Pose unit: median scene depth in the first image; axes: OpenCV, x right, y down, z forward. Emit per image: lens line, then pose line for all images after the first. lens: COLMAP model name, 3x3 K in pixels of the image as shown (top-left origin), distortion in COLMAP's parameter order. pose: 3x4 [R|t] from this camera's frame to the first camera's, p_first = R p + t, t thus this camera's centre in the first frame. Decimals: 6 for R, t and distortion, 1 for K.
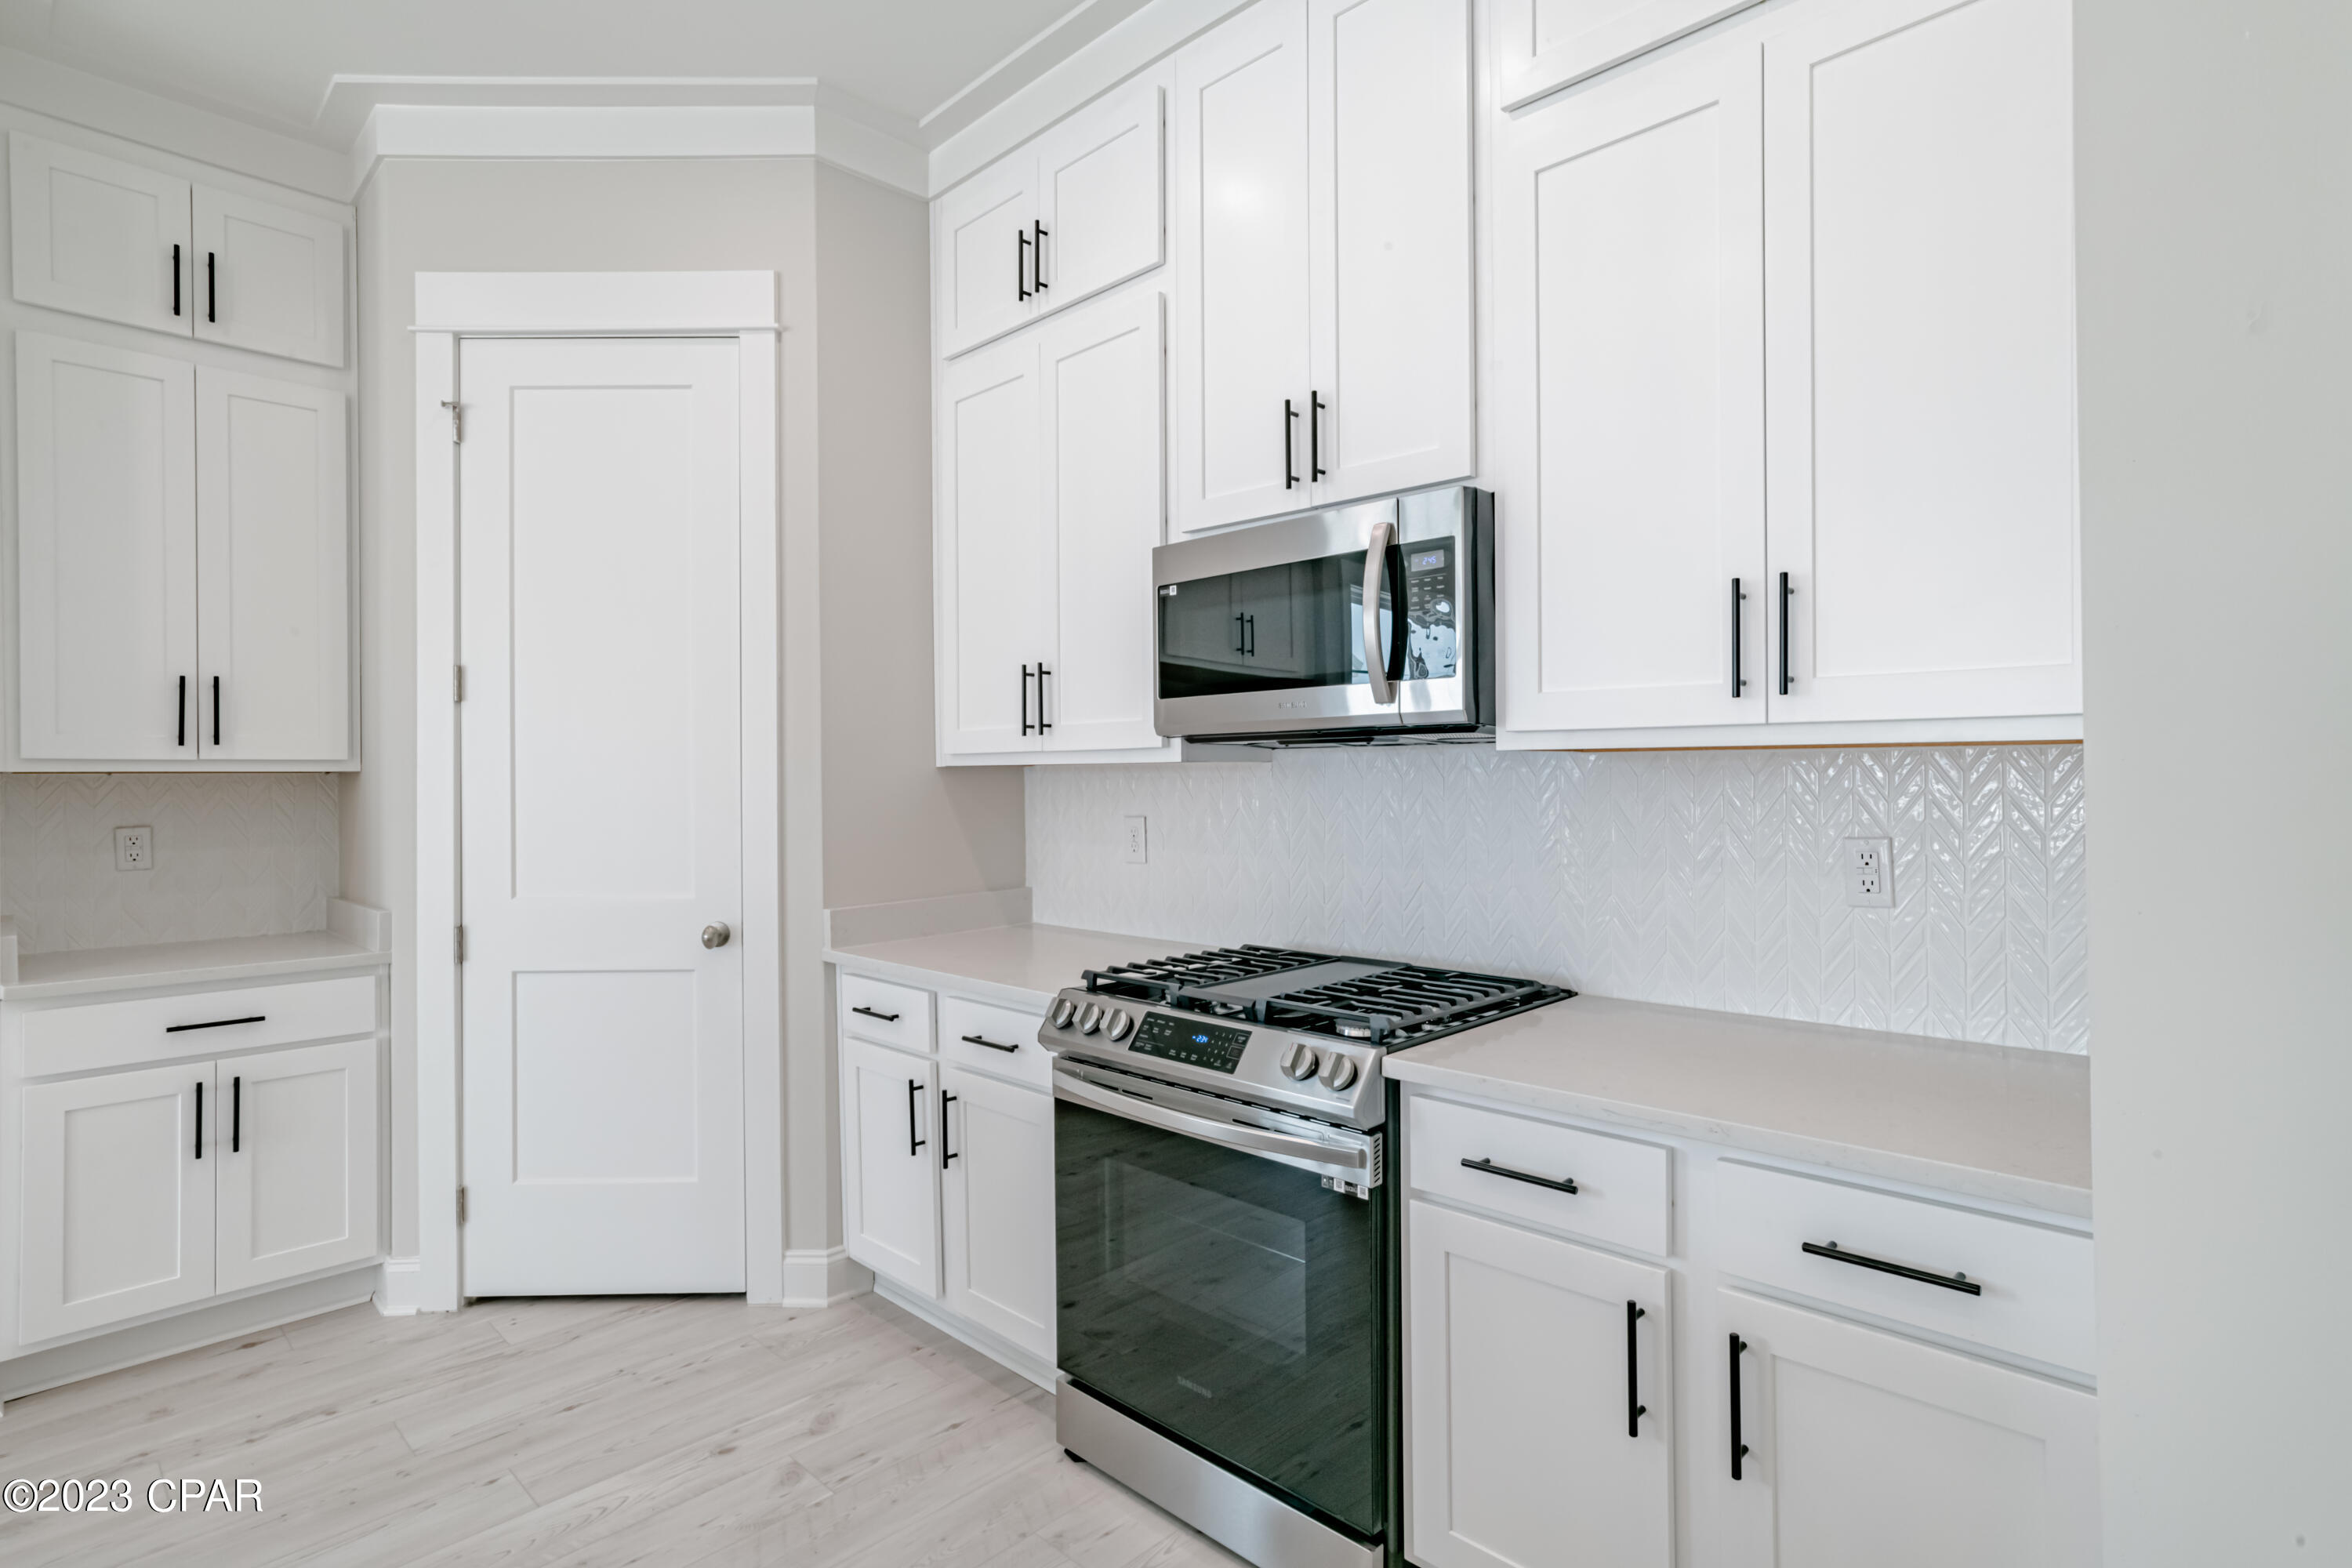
lens RADIAL K [[1182.7, 0, 1187.3], [0, 1182.7, 773.0], [0, 0, 1]] dist [-0.027758, 0.022799]
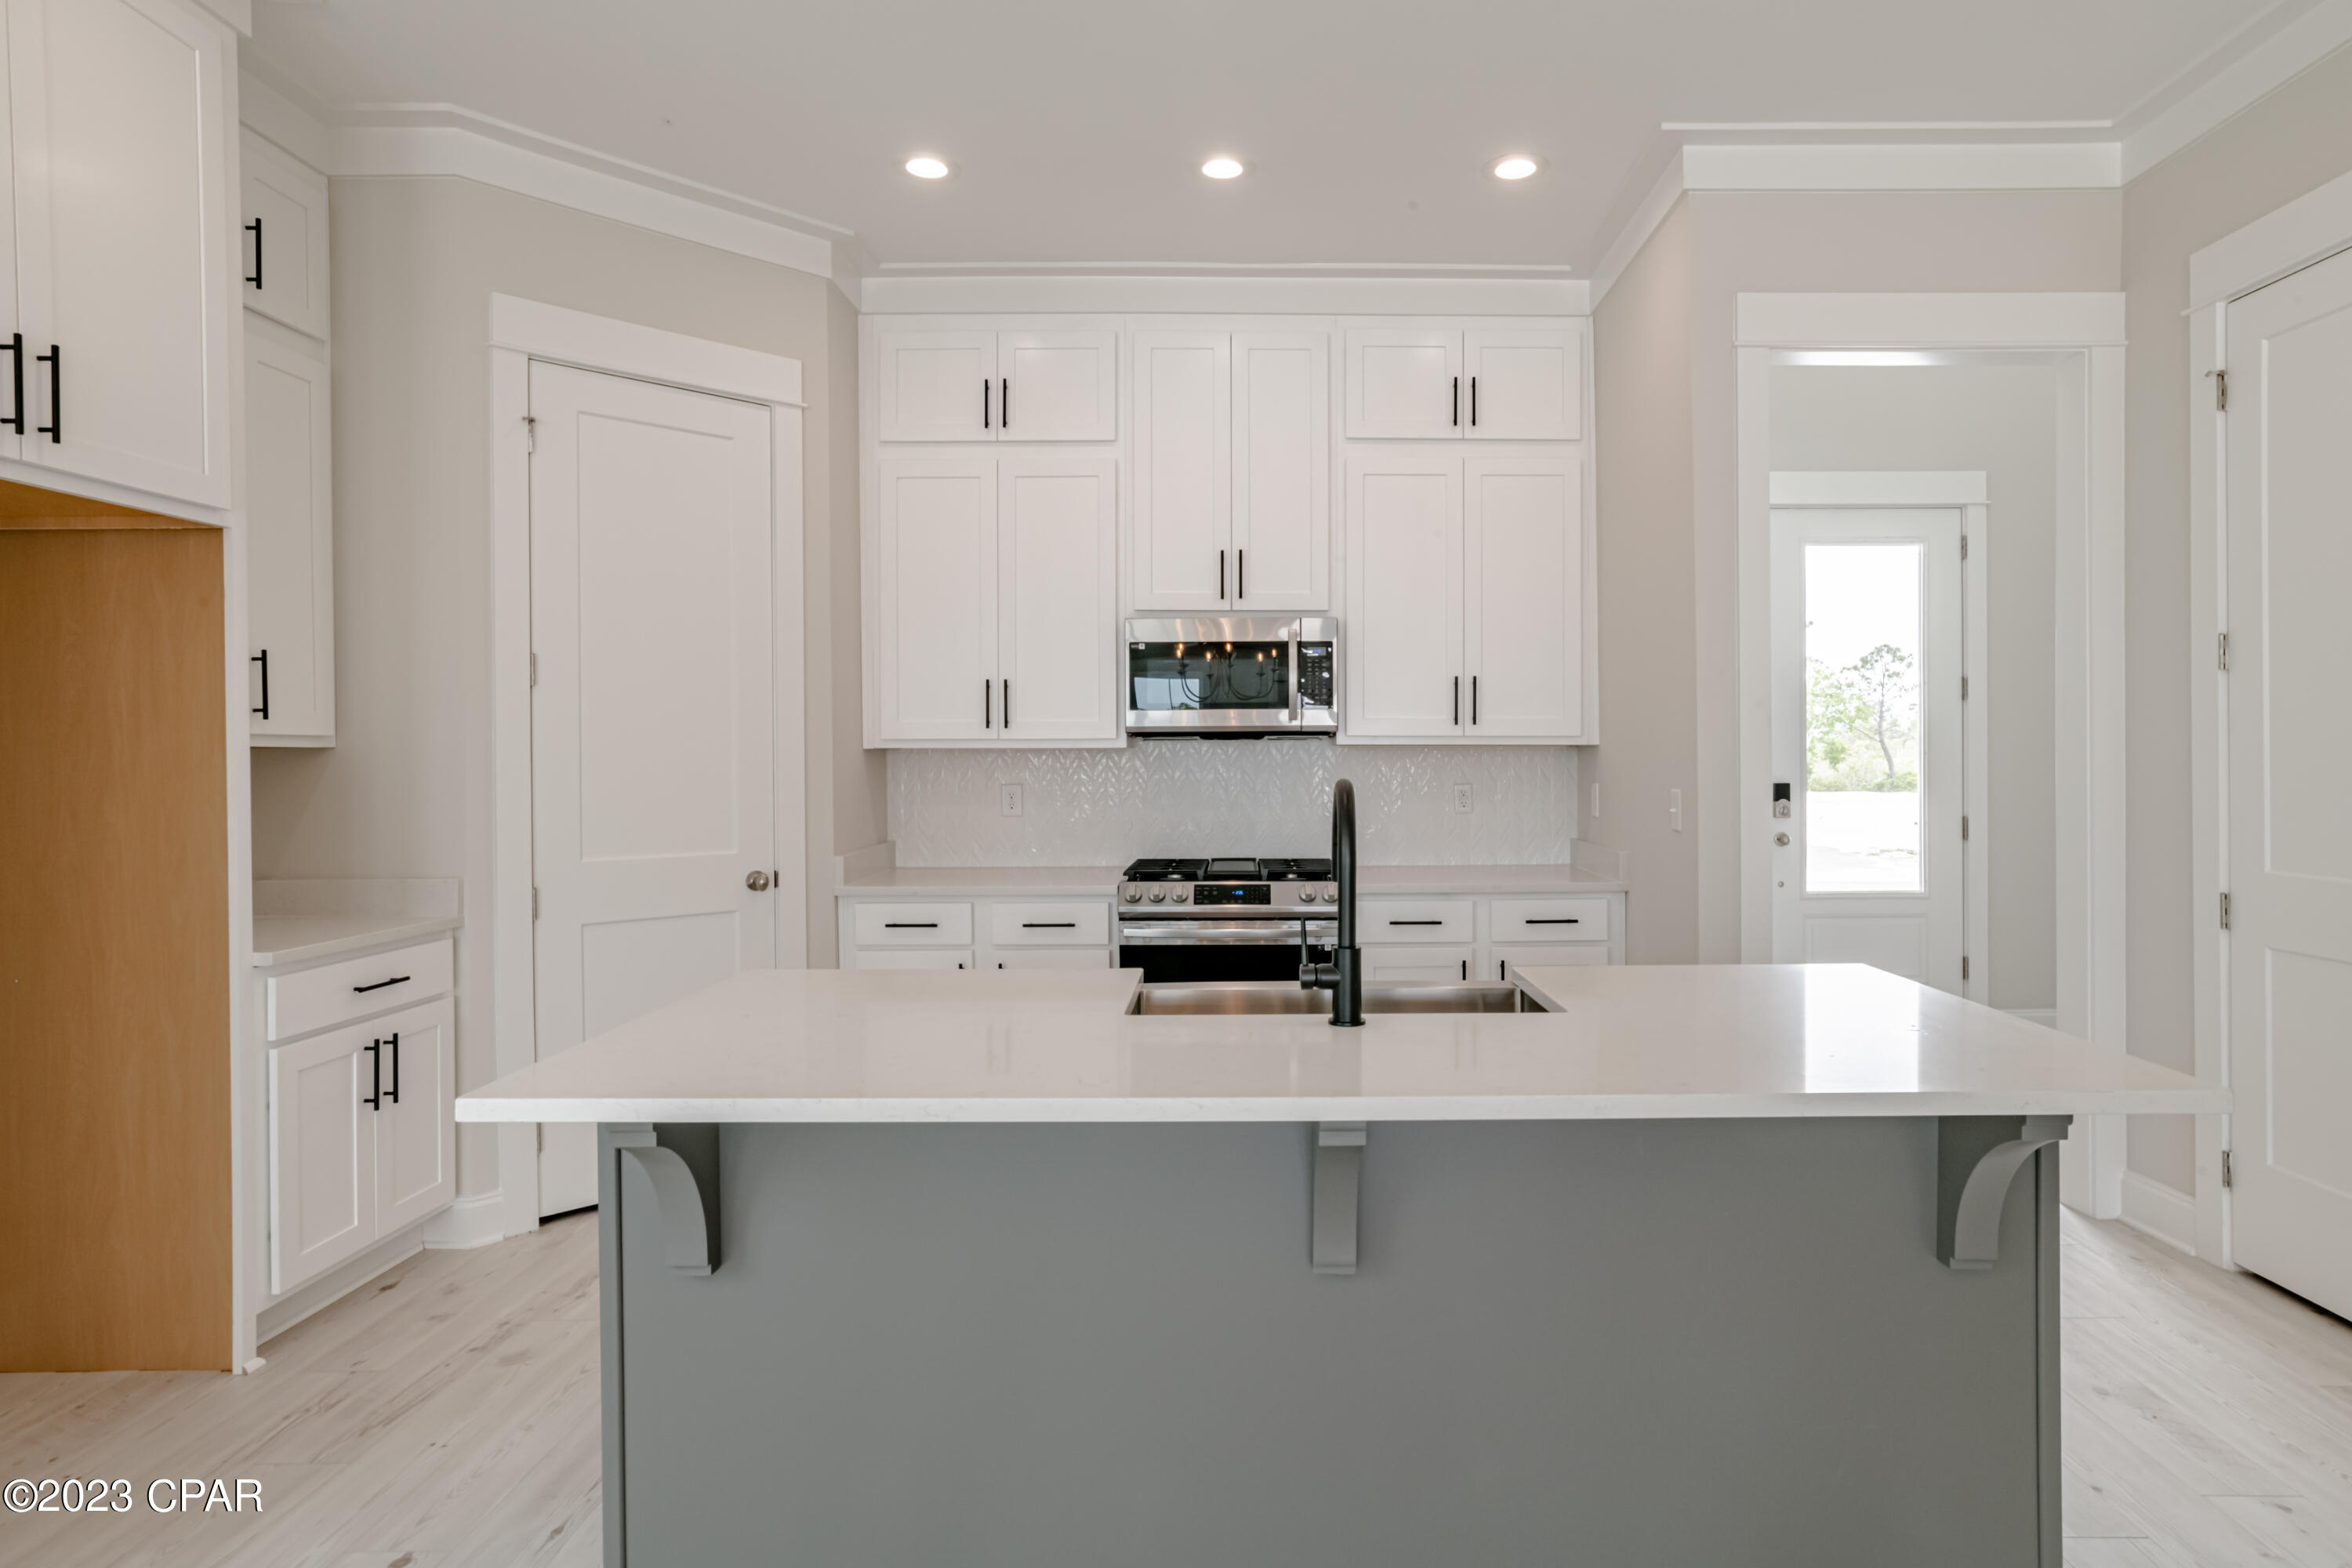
lens RADIAL K [[1275.7, 0, 1243.7], [0, 1275.7, 756.8], [0, 0, 1]] dist [-0.019383, 0.008948]
pose [[0.715044, 0.005263, 0.699060, -1.080922], [-0.004909, 0.999985, -0.002508, 0.006872], [-0.699062, -0.001638, 0.715059, -0.369313]]
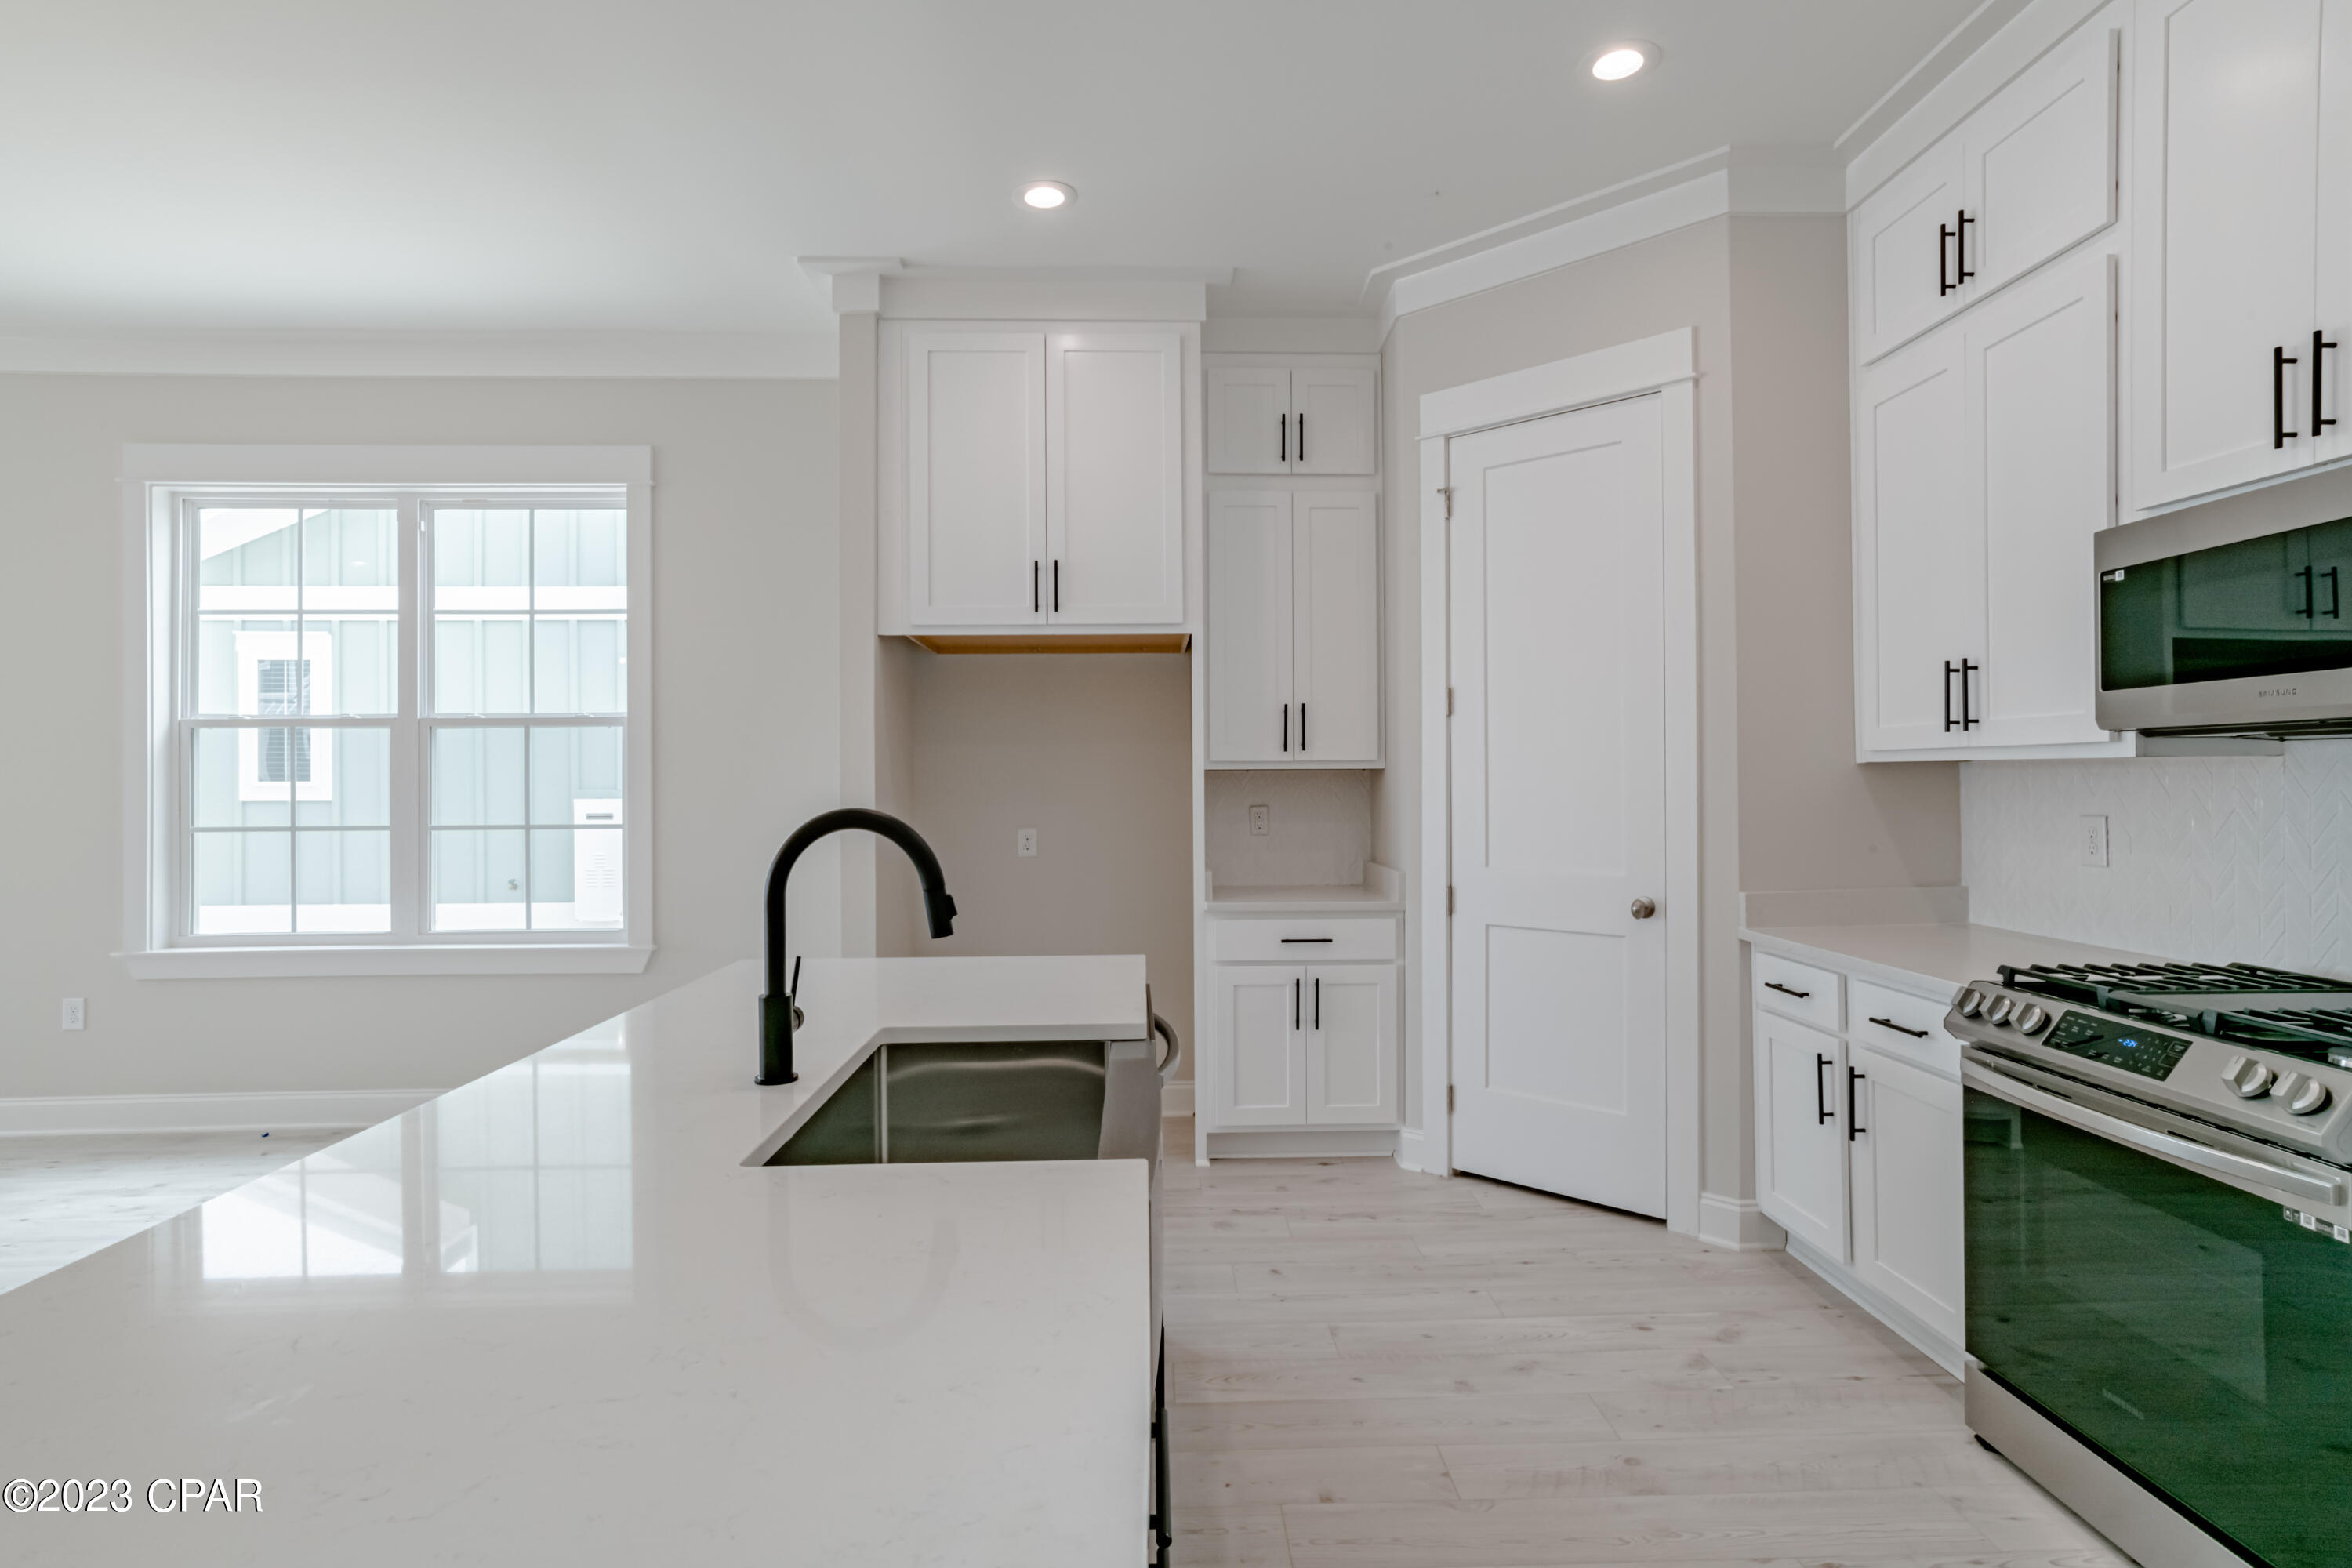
lens RADIAL K [[1182.7, 0, 1192.7], [0, 1182.7, 776.2], [0, 0, 1]] dist [-0.027758, 0.022799]
pose [[0.726103, 0.002559, -0.687581, 0.087241], [0.001826, 0.999982, 0.005650, -0.000784], [0.687584, -0.005358, 0.726086, -0.172538]]
